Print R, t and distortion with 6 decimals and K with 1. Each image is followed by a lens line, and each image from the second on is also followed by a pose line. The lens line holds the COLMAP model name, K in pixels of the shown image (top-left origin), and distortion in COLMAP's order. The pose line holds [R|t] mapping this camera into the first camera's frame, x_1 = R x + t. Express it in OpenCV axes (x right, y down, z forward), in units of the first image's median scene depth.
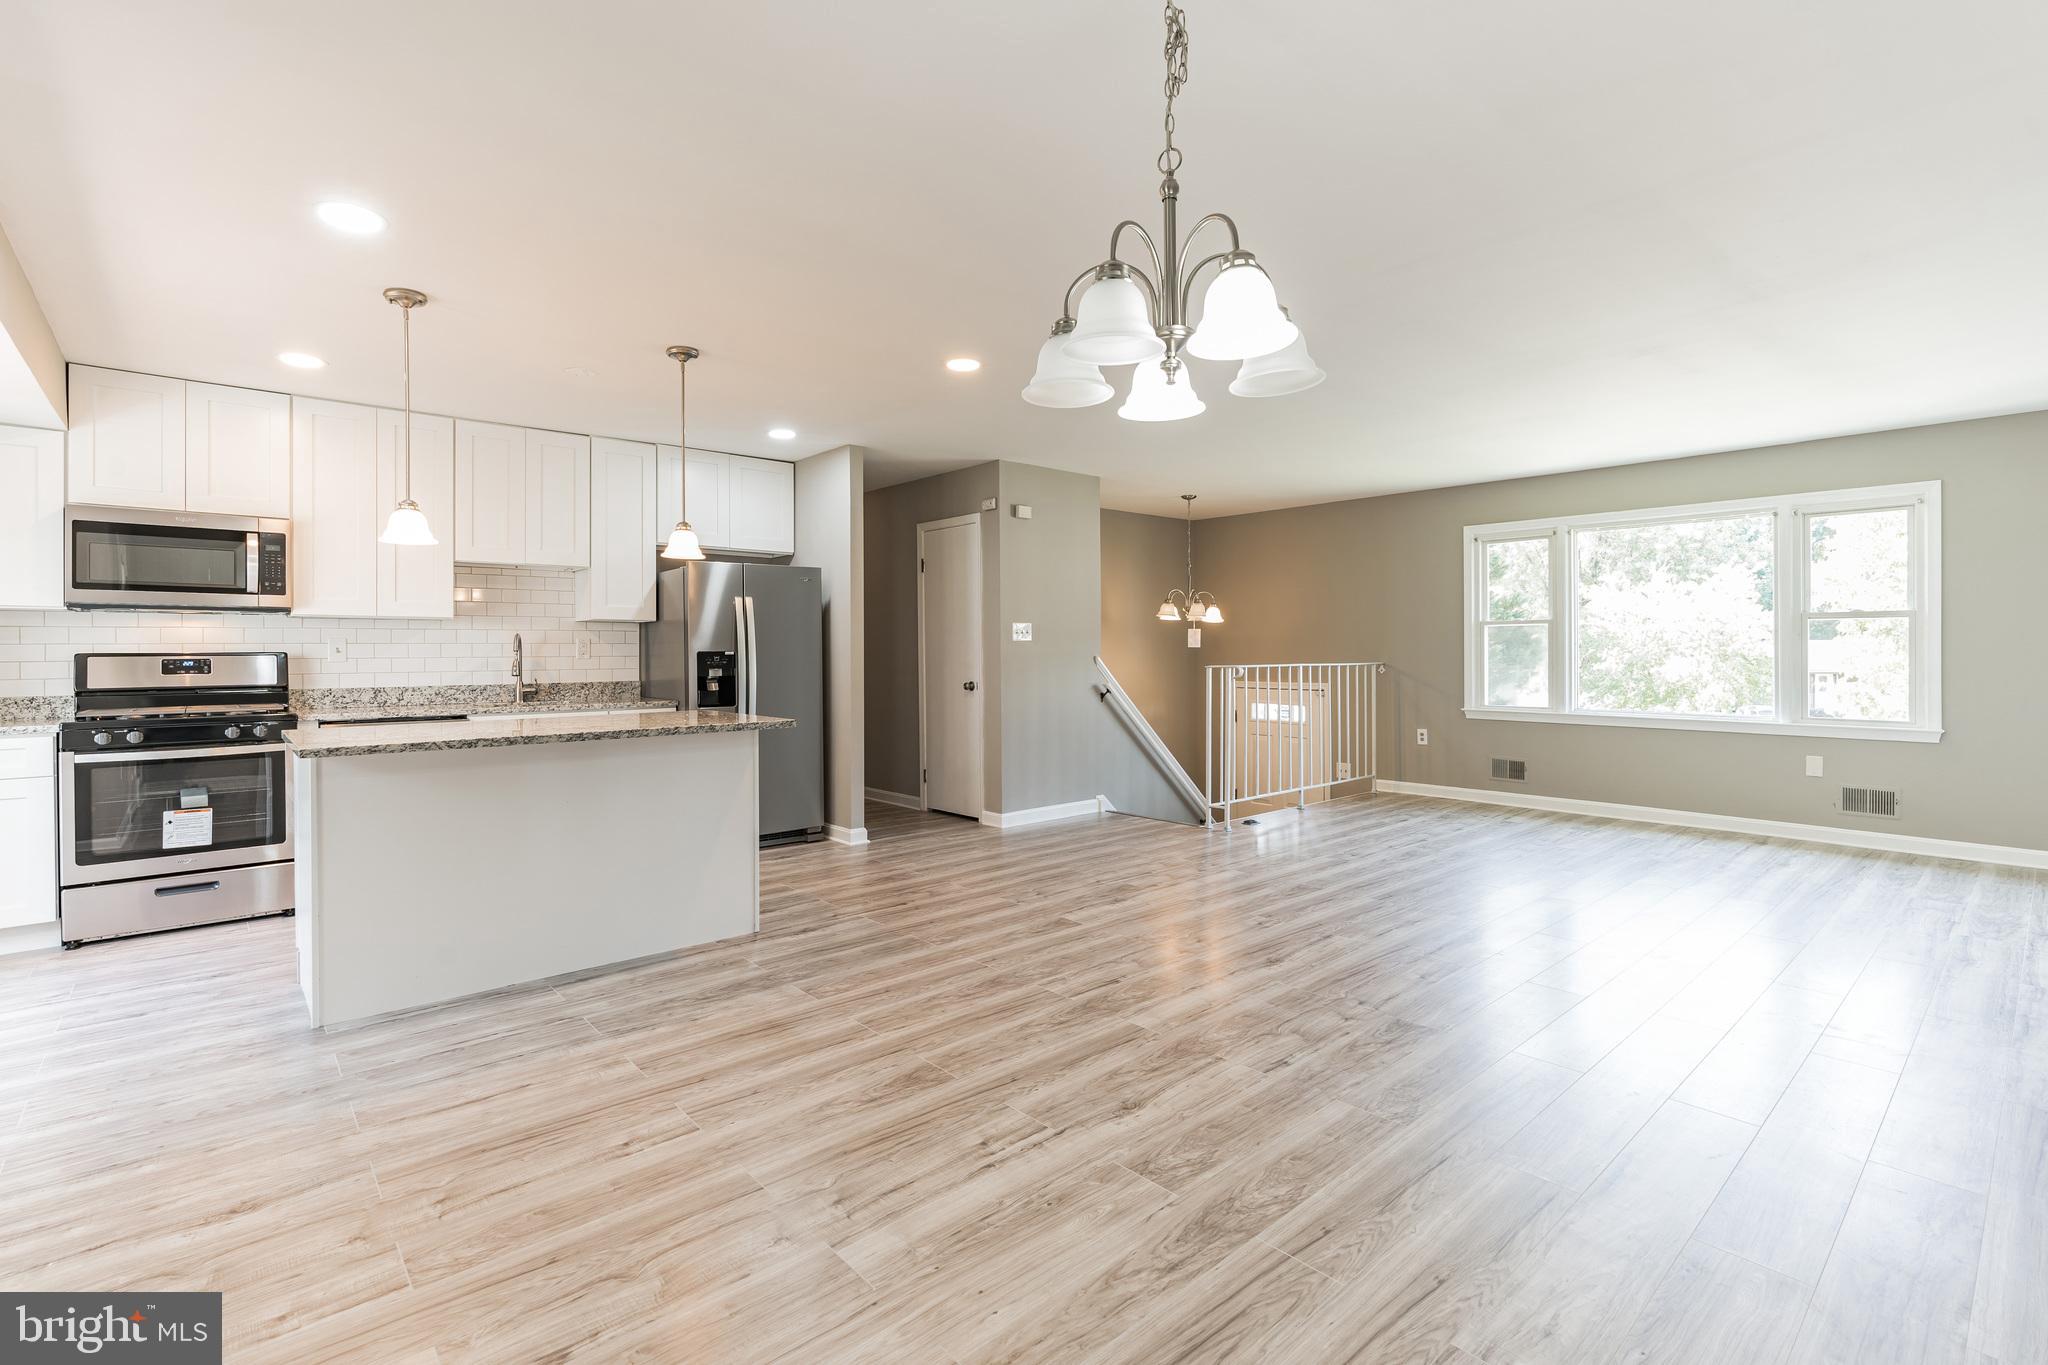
lens RADIAL K [[929.7, 0, 1022.1], [0, 929.7, 693.8], [0, 0, 1]] dist [0.002212, -0.000423]
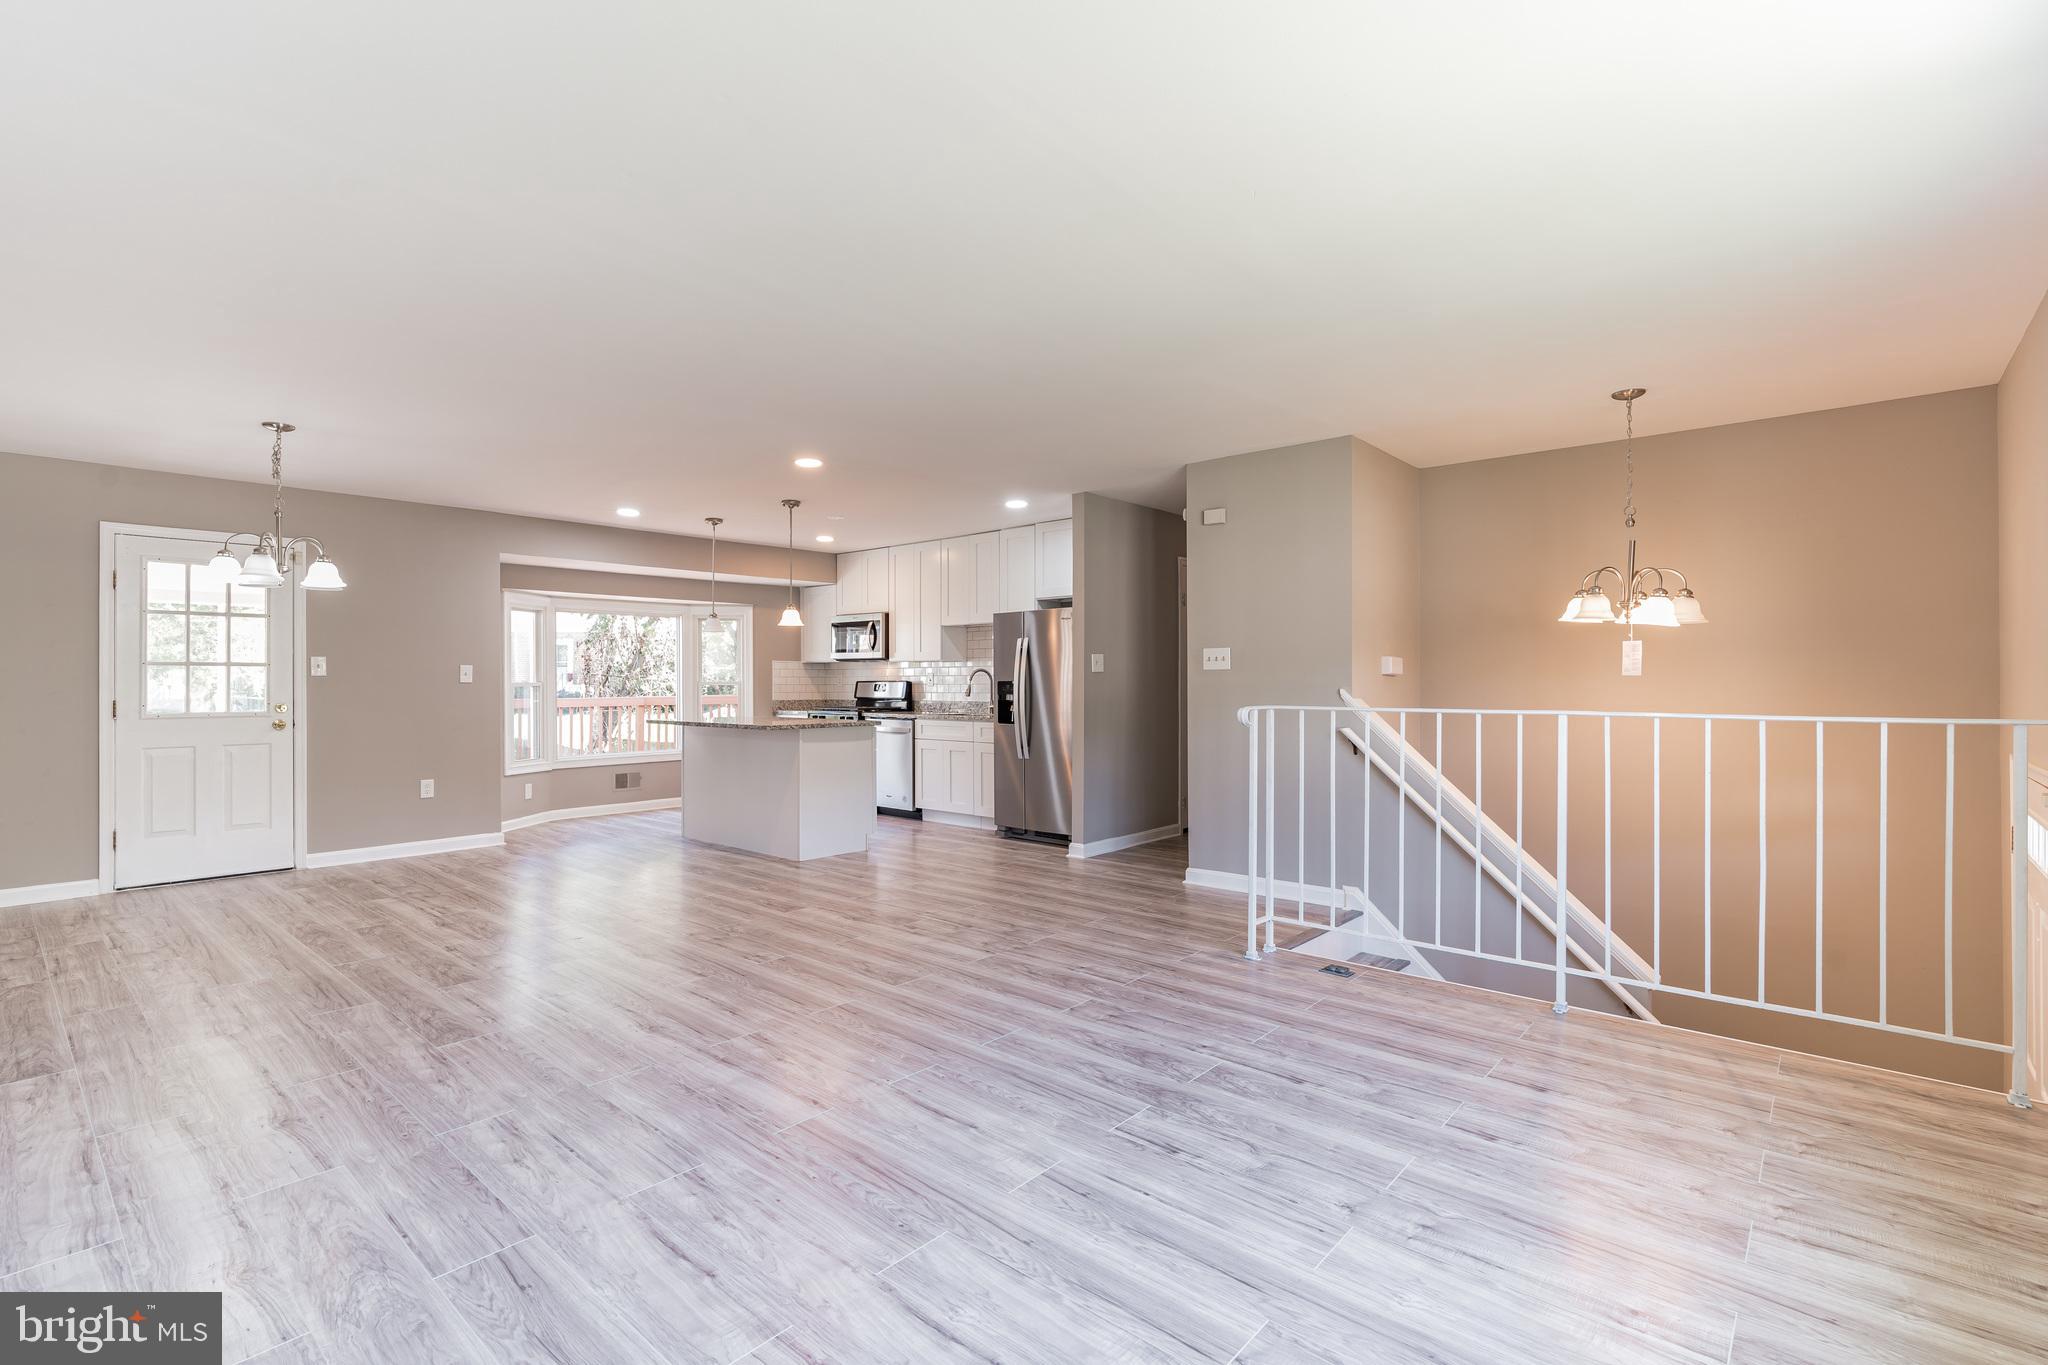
lens RADIAL K [[929.7, 0, 1019.8], [0, 929.7, 679.7], [0, 0, 1]] dist [0.002212, -0.000423]
pose [[0.125550, 0.000995, -0.992087, 0.846885], [-0.047062, 0.998880, -0.004954, -0.036959], [0.990970, 0.047311, 0.125456, 0.758060]]
